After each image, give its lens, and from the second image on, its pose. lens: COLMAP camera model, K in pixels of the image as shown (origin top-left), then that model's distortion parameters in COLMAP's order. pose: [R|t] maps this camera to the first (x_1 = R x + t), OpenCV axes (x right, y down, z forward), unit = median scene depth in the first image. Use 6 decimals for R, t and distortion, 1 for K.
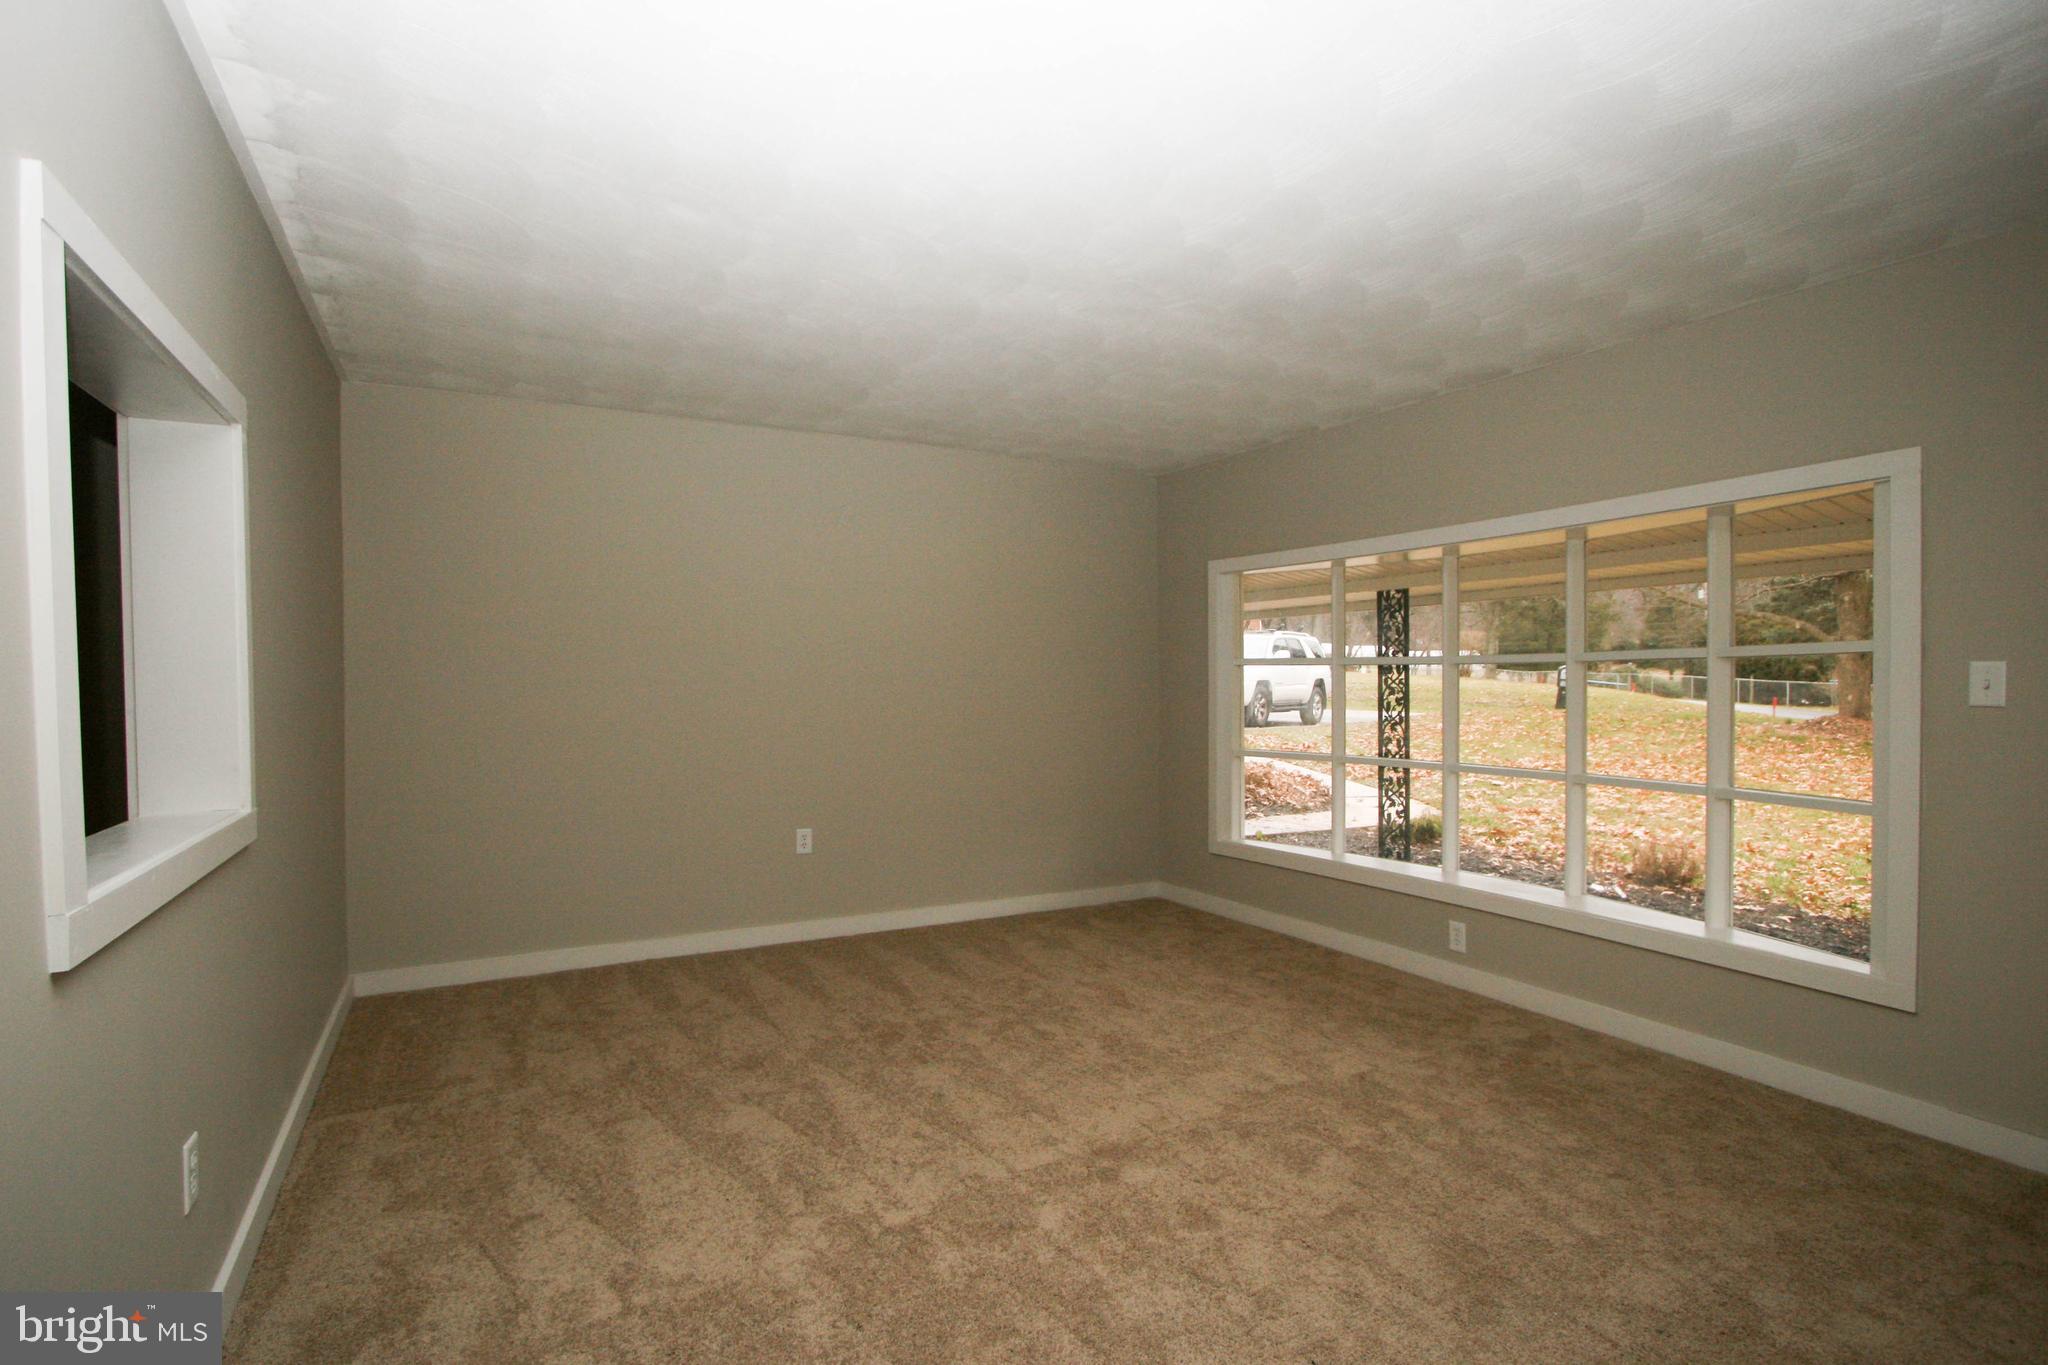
lens RADIAL K [[1025.5, 0, 1008.1], [0, 1025.5, 678.6], [0, 0, 1]] dist [-0.003801, 0.002520]
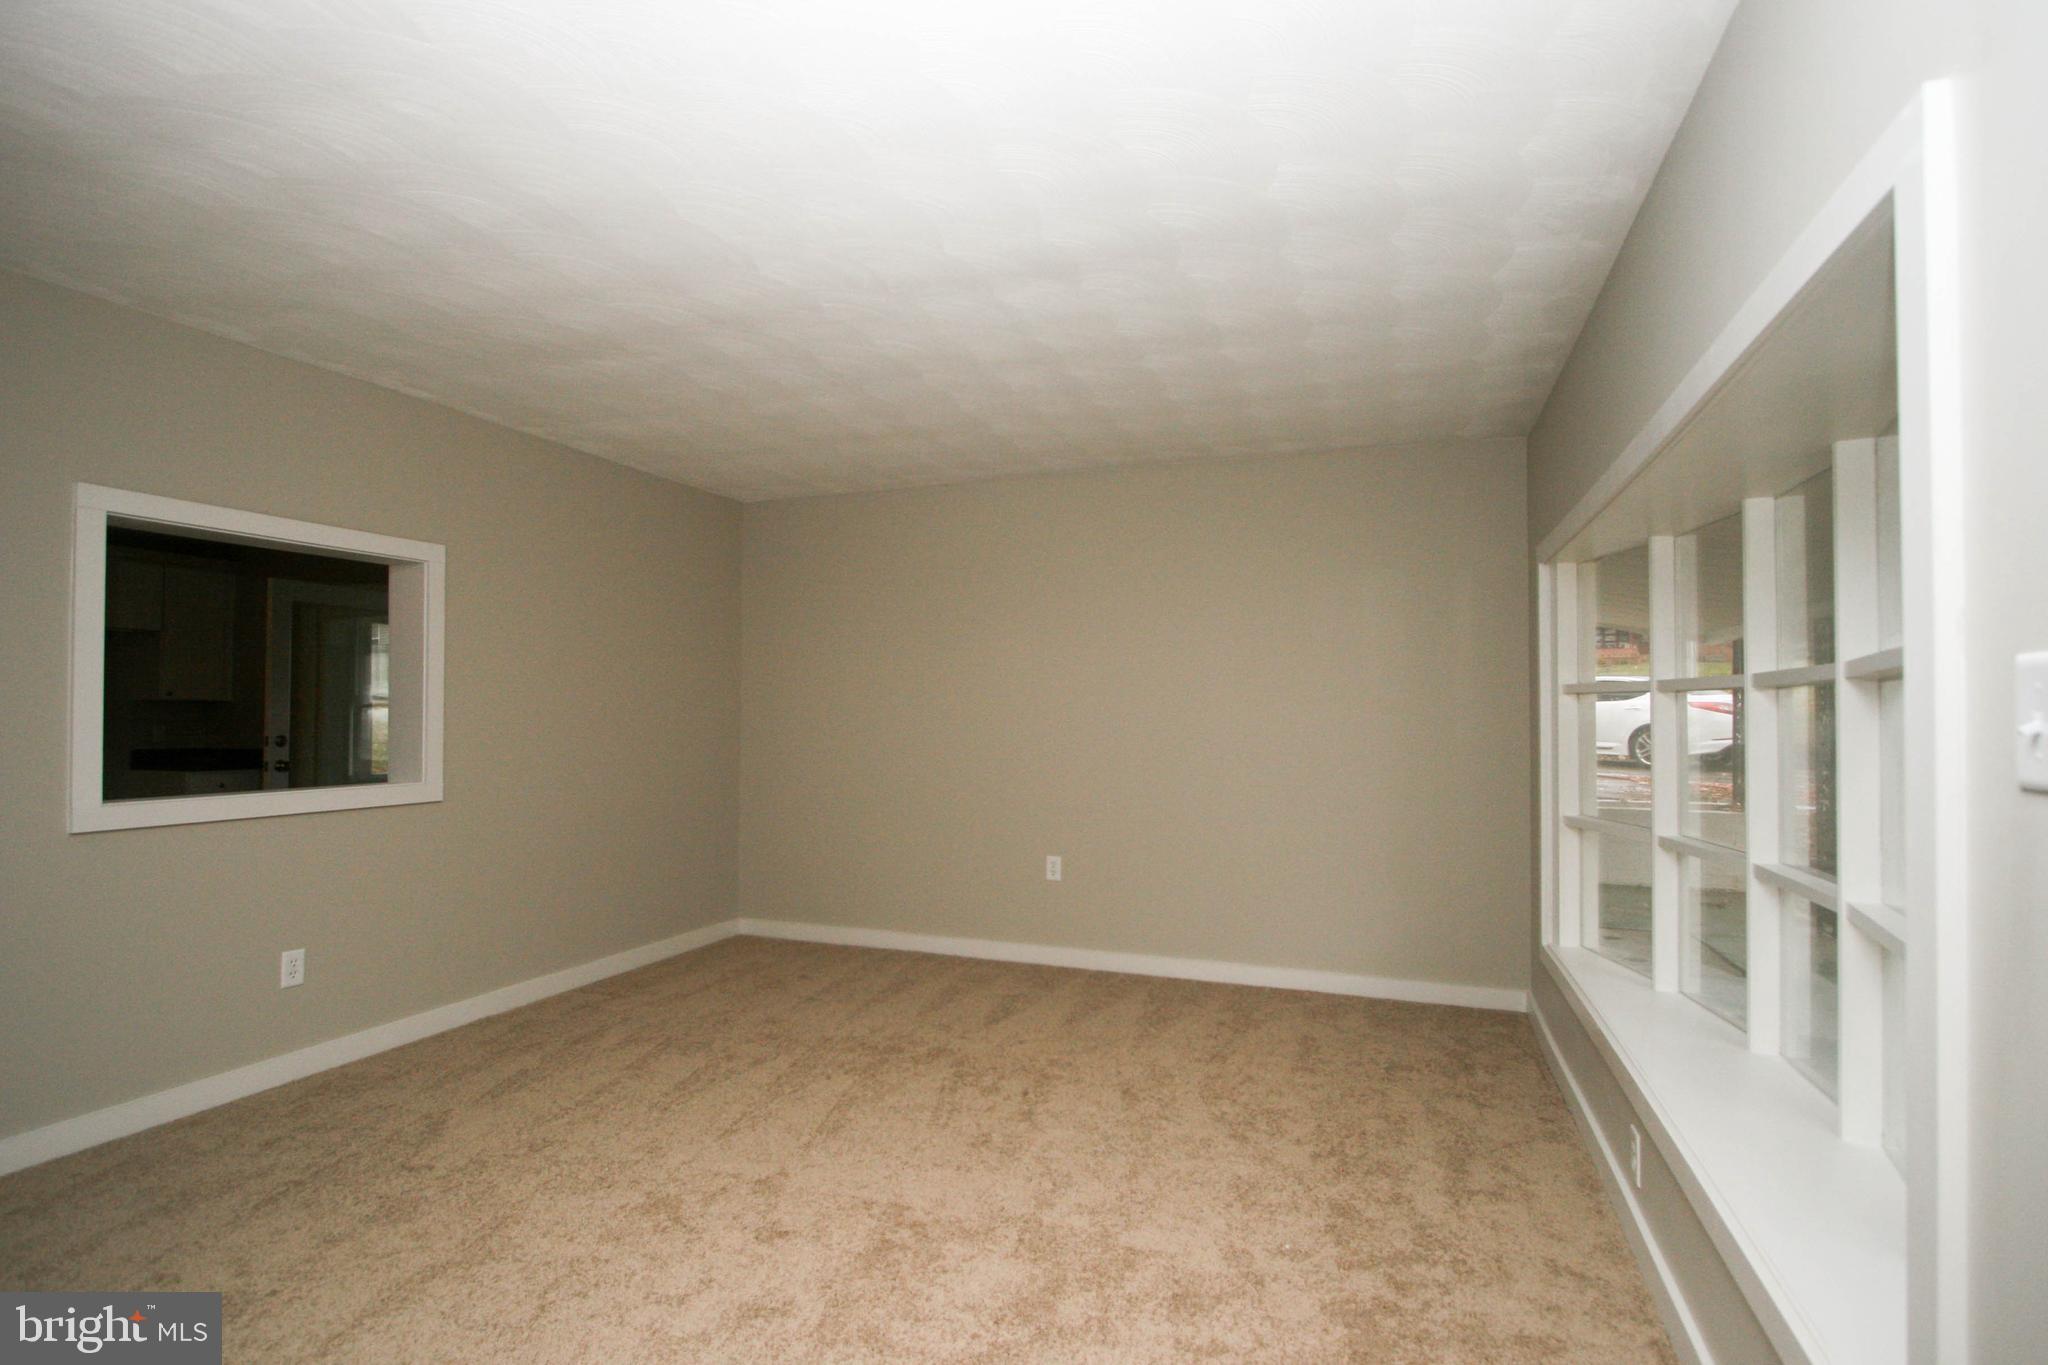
lens RADIAL K [[1025.5, 0, 984.3], [0, 1025.5, 705.4], [0, 0, 1]] dist [-0.003801, 0.002520]
pose [[0.638730, -0.001119, -0.769430, 0.661418], [-0.002442, 0.999991, -0.003482, -0.001981], [0.769427, 0.004103, 0.638721, 0.345190]]
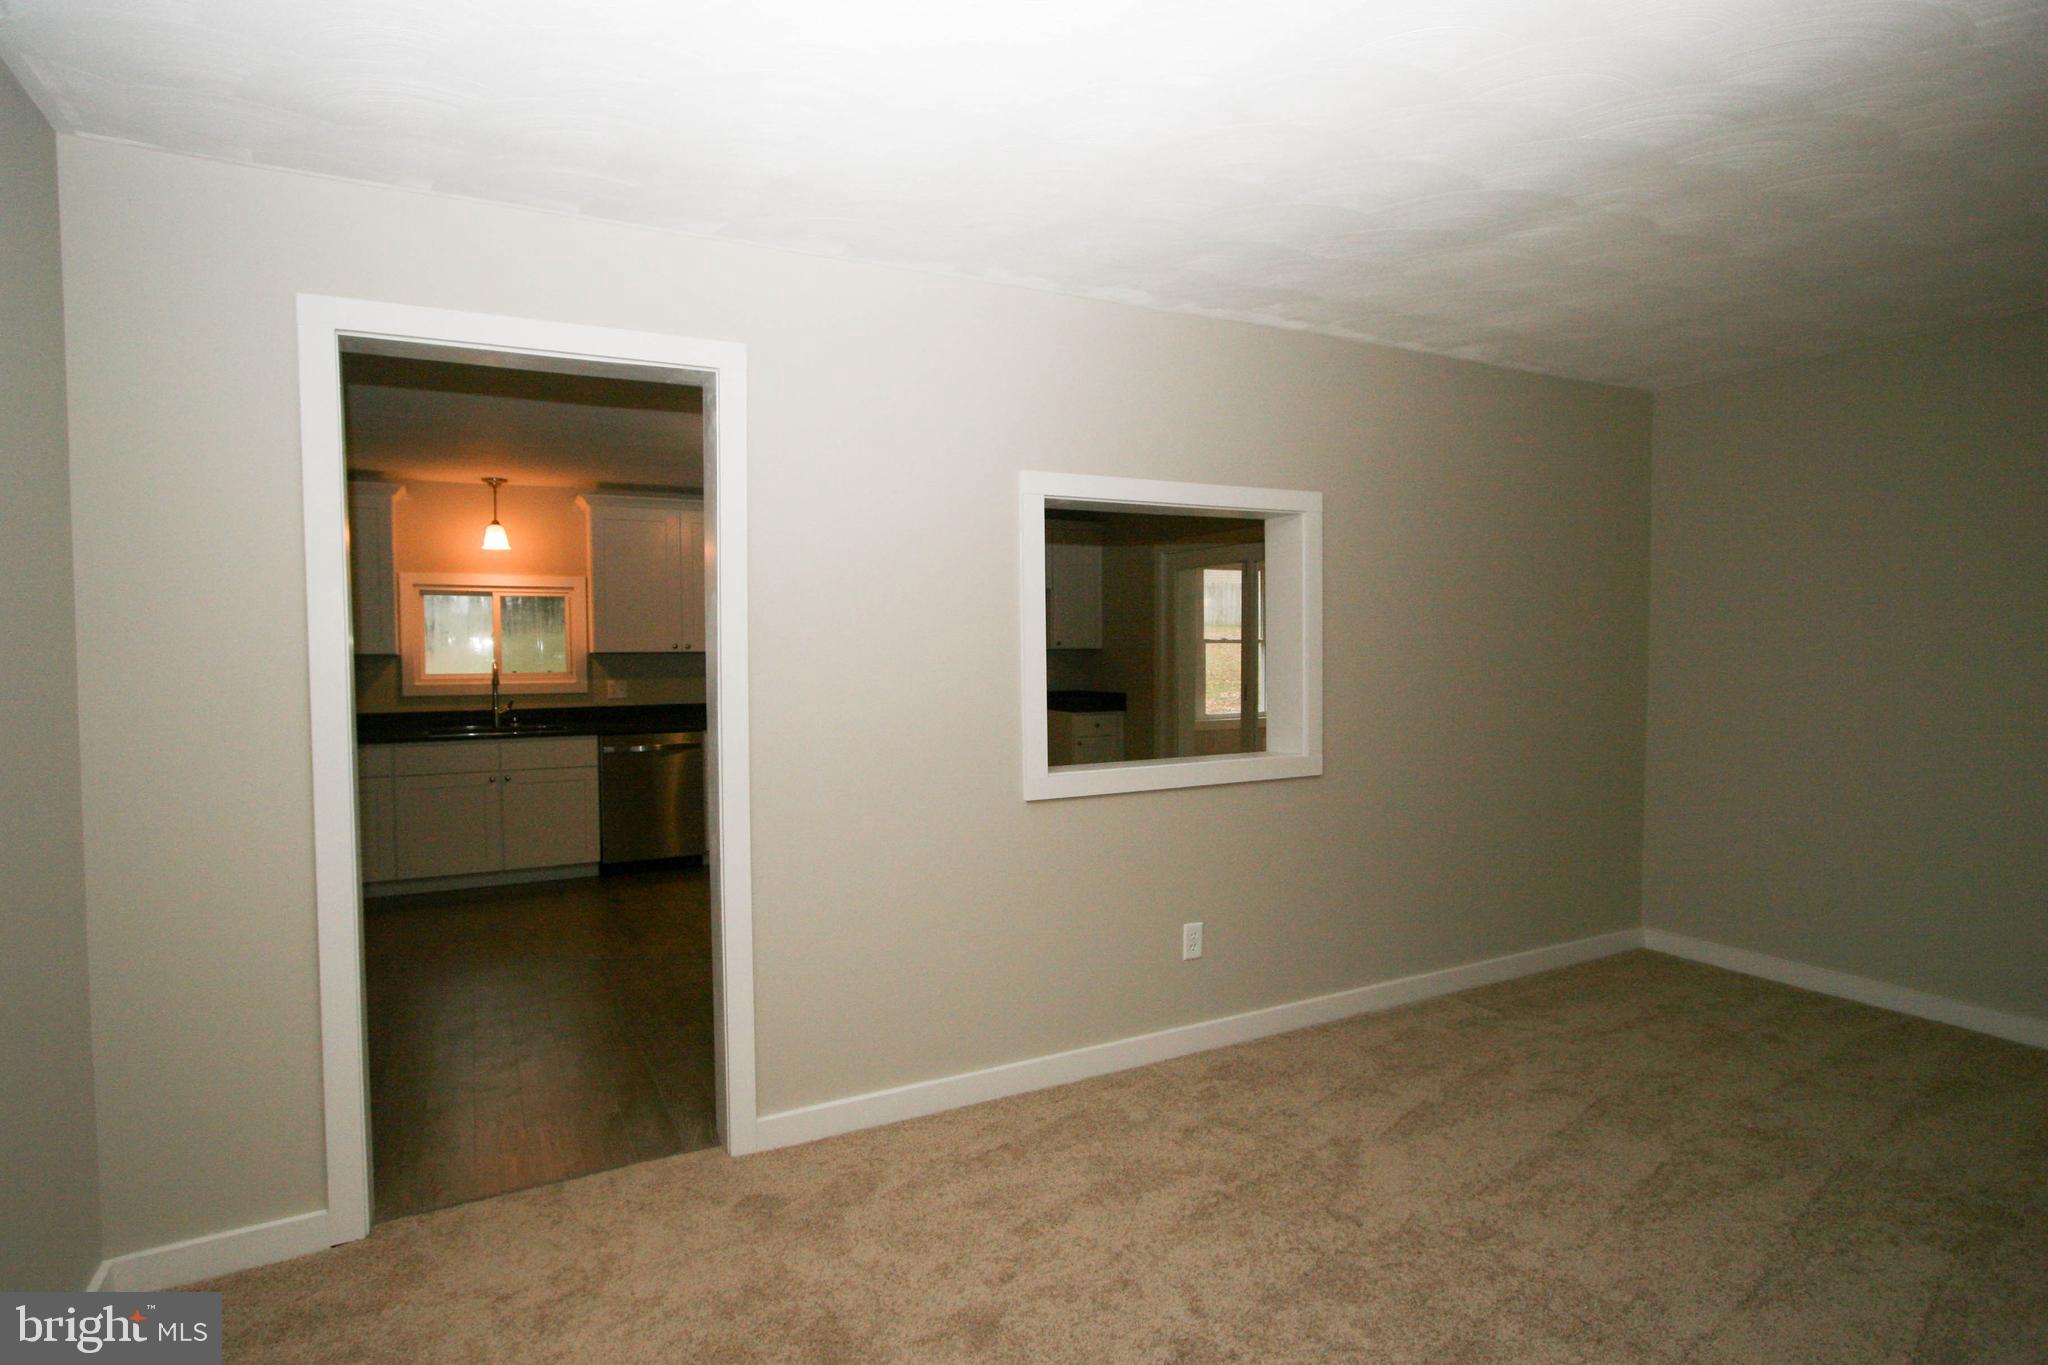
lens RADIAL K [[1025.5, 0, 1008.9], [0, 1025.5, 717.2], [0, 0, 1]] dist [-0.003801, 0.002520]
pose [[-0.002818, 0.076817, -0.997041, 0.468698], [0.008291, 0.997013, 0.076791, -0.034995], [0.999962, -0.008050, -0.003446, 0.300119]]
